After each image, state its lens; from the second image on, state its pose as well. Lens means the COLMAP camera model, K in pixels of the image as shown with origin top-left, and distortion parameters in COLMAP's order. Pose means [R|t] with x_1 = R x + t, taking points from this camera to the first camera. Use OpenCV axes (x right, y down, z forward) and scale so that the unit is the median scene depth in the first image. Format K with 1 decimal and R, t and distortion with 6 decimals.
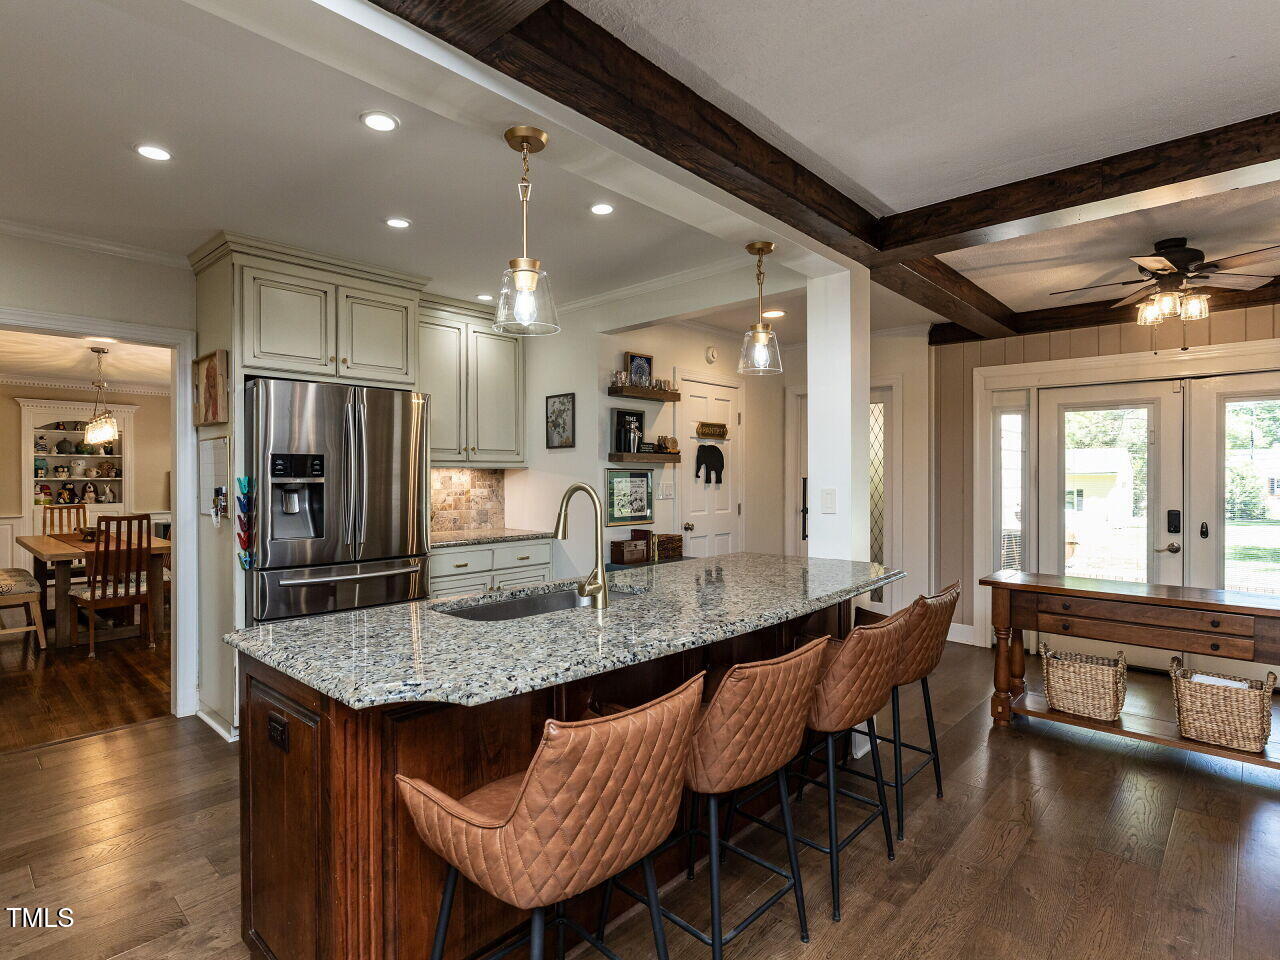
lens RADIAL K [[670.8, 0, 639.6], [0, 670.8, 475.7], [0, 0, 1]] dist [0.001093, 0.000766]
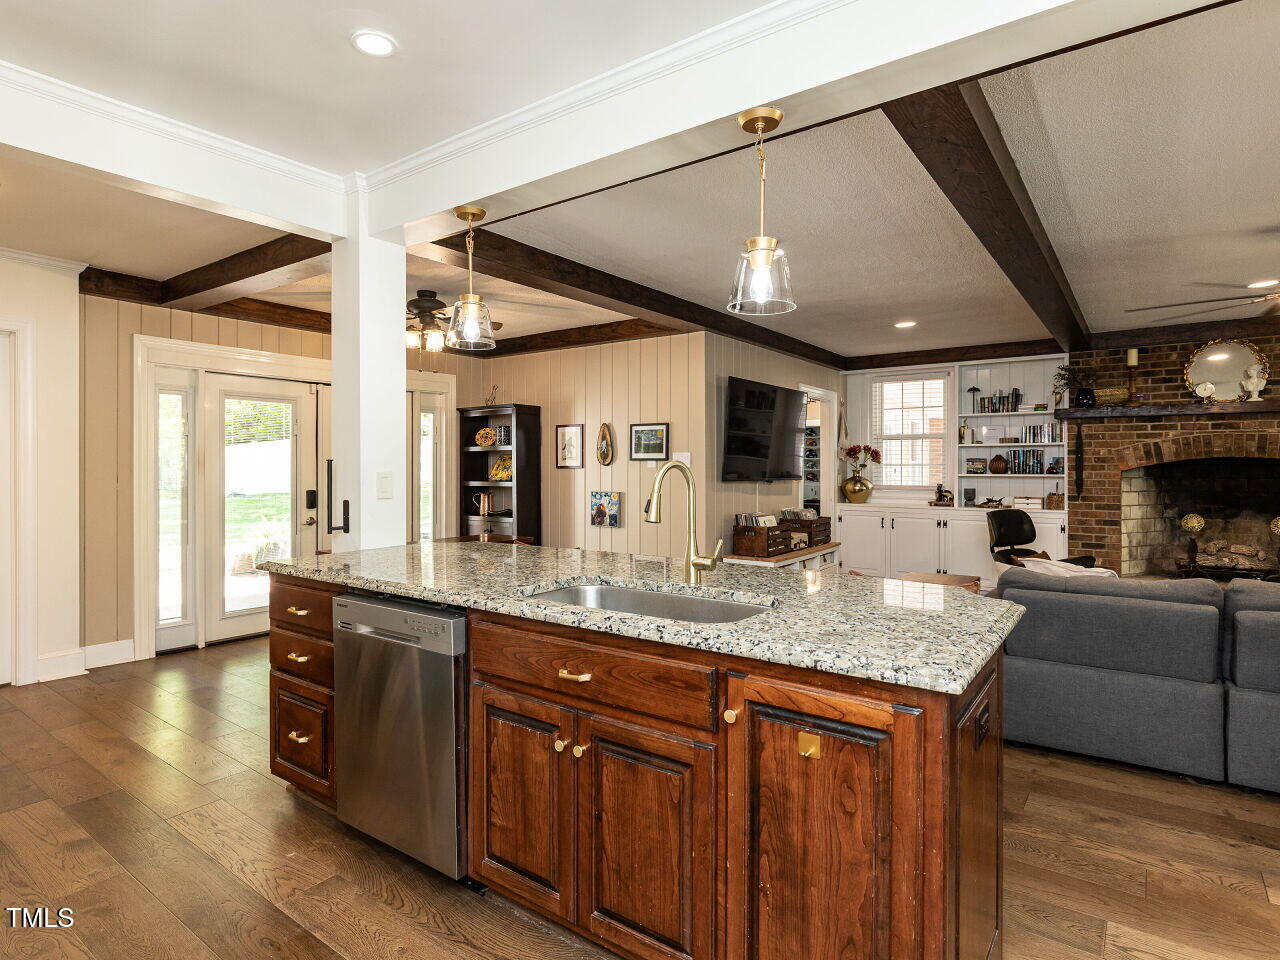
lens RADIAL K [[670.8, 0, 639.6], [0, 670.8, 475.7], [0, 0, 1]] dist [0.001093, 0.000766]
pose [[-0.099545, -0.020169, 0.994829, -0.473287], [0.004220, 0.999777, 0.020691, 0.002996], [-0.995024, 0.006257, -0.099438, 0.528647]]
